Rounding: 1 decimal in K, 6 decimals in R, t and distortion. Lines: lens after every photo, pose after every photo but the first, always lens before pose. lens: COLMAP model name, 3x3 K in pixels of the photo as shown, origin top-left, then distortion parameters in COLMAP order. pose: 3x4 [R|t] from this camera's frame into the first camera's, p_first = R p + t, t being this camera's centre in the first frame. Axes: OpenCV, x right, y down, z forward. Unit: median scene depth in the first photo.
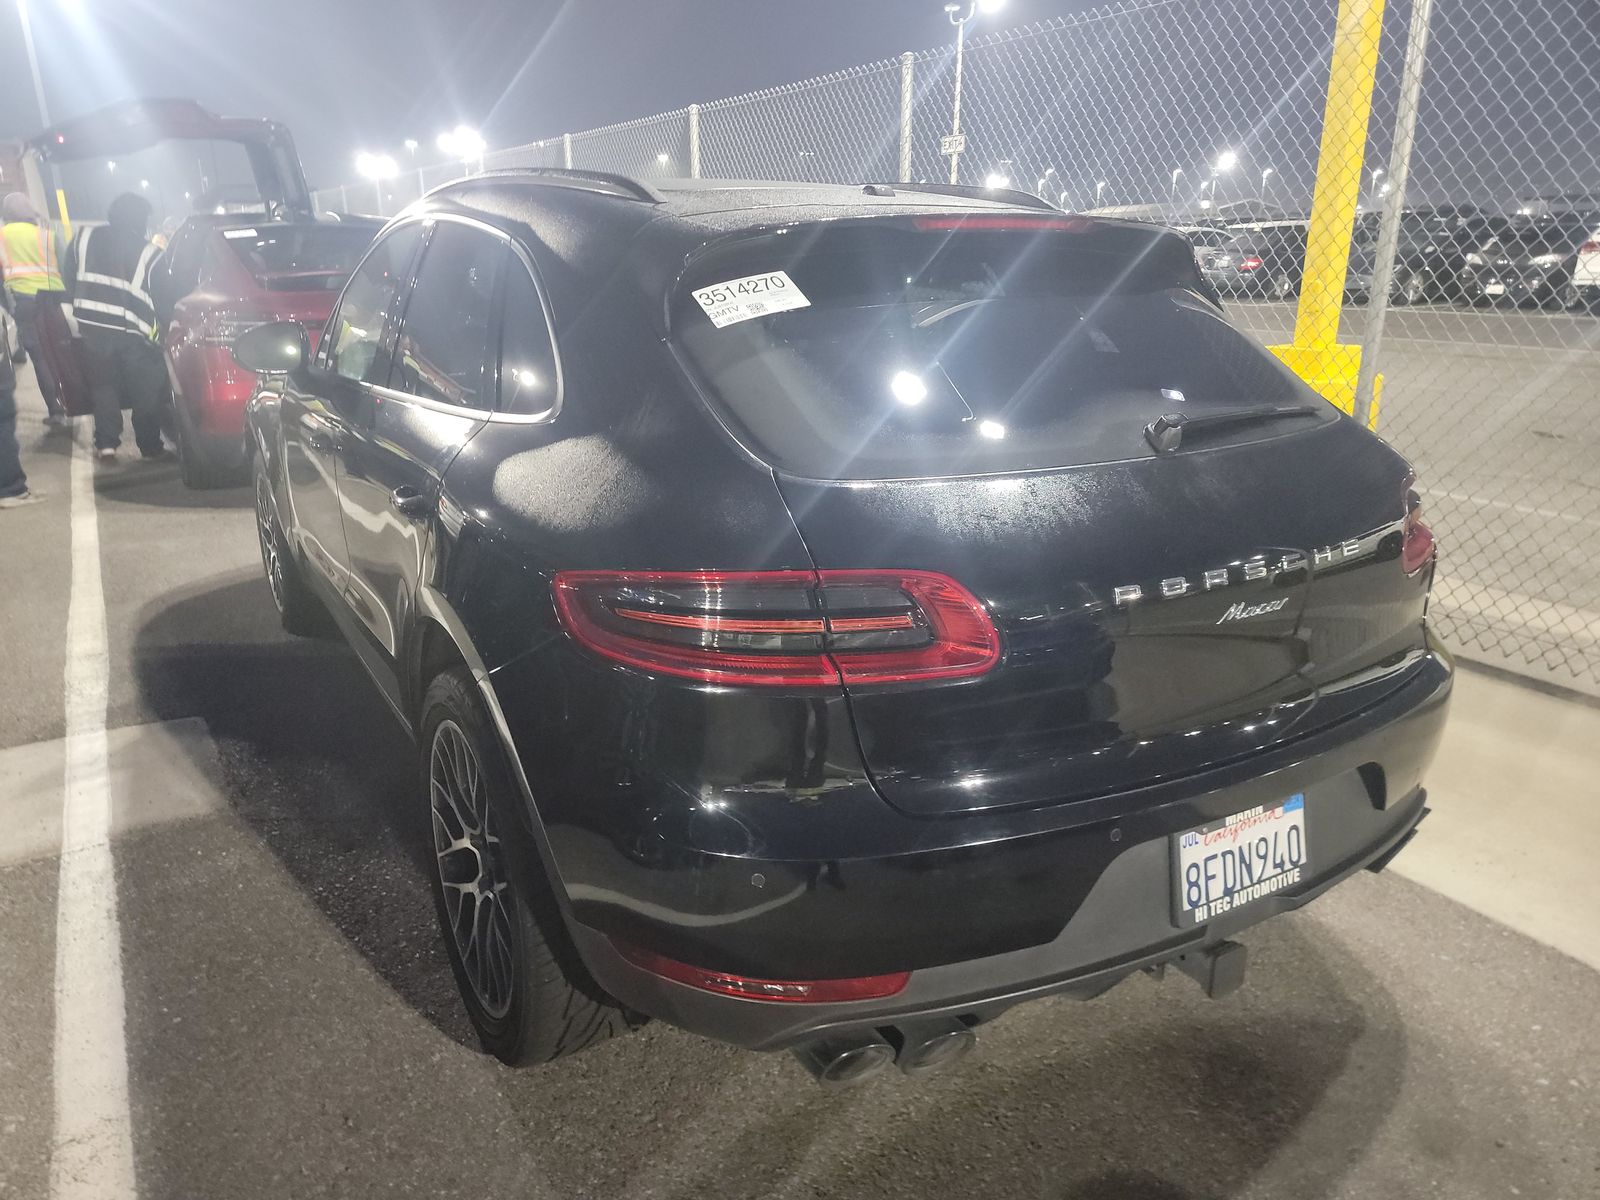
lens RADIAL K [[1130.9, 0, 790.3], [0, 1130.9, 599.5], [0, 0, 1]] dist [0.050161, -0.045623]
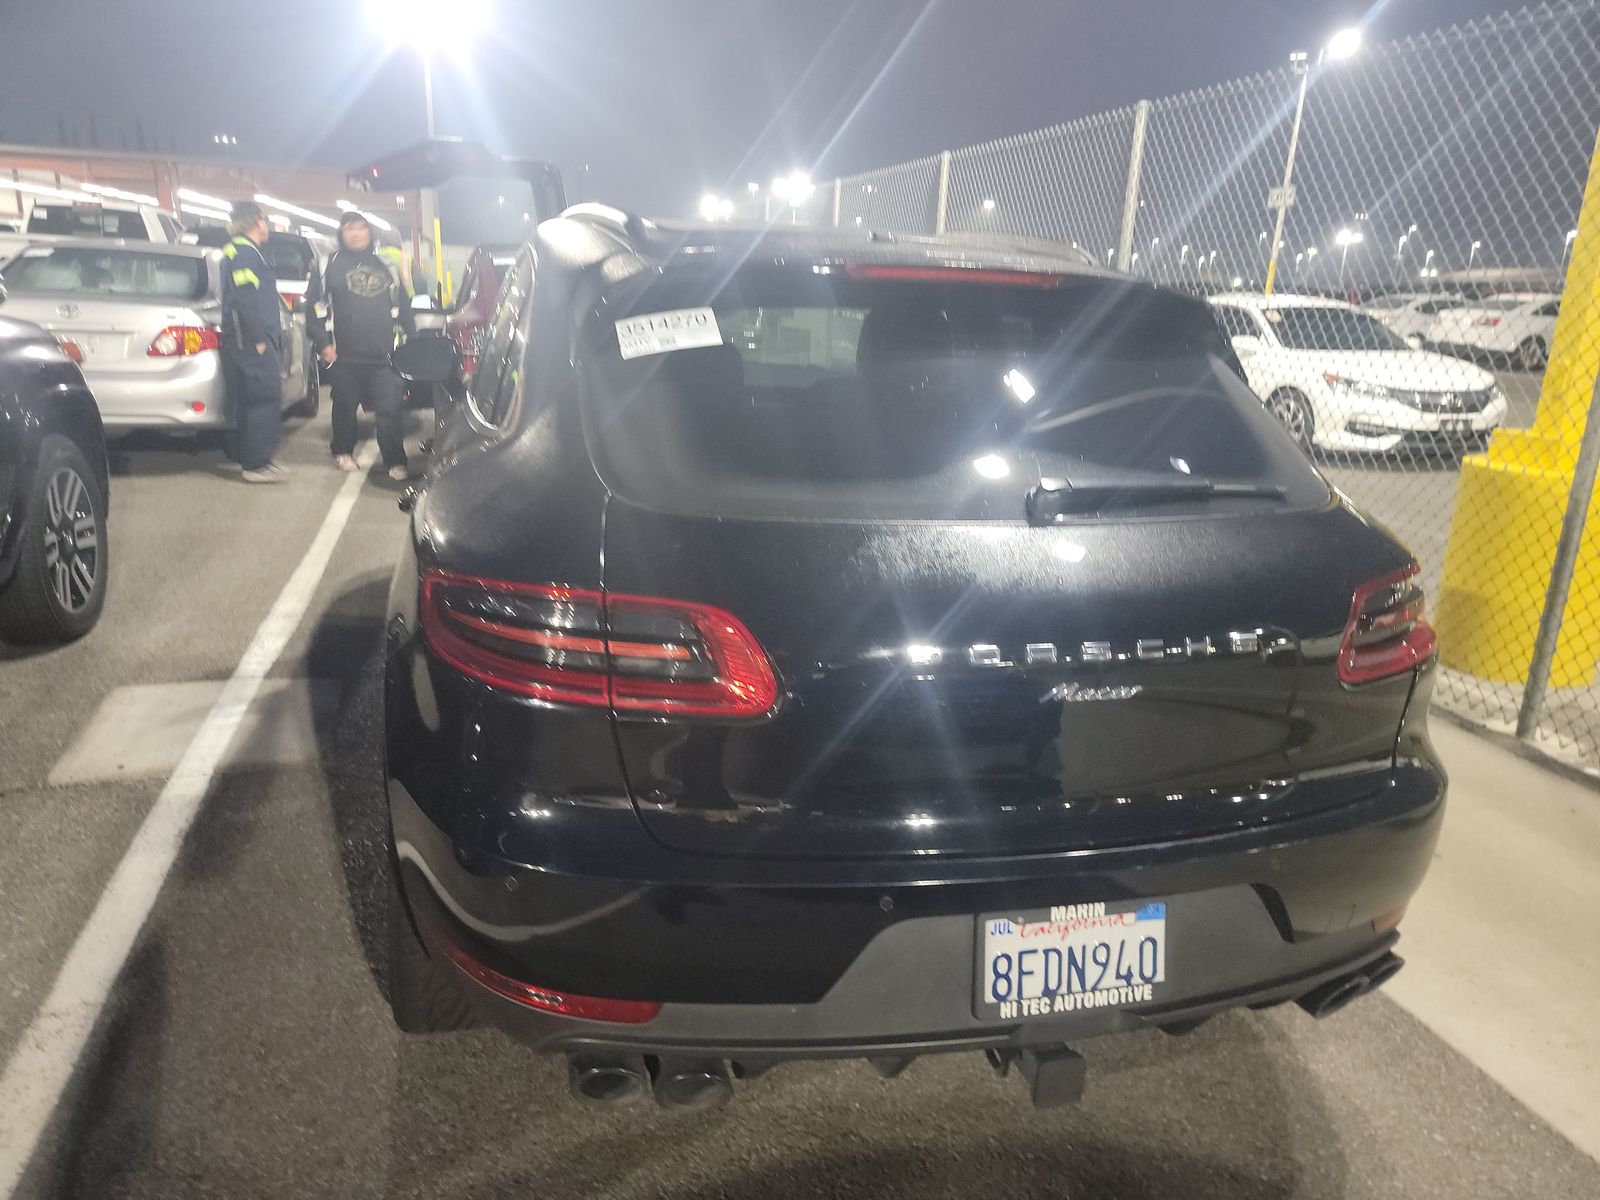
lens RADIAL K [[1130.9, 0, 803.0], [0, 1130.9, 595.2], [0, 0, 1]] dist [0.050161, -0.045623]
pose [[0.962159, 0.112969, -0.247968, 0.368628], [-0.122493, 0.992196, -0.023272, -0.017698], [0.243404, 0.052766, 0.968489, 0.036313]]
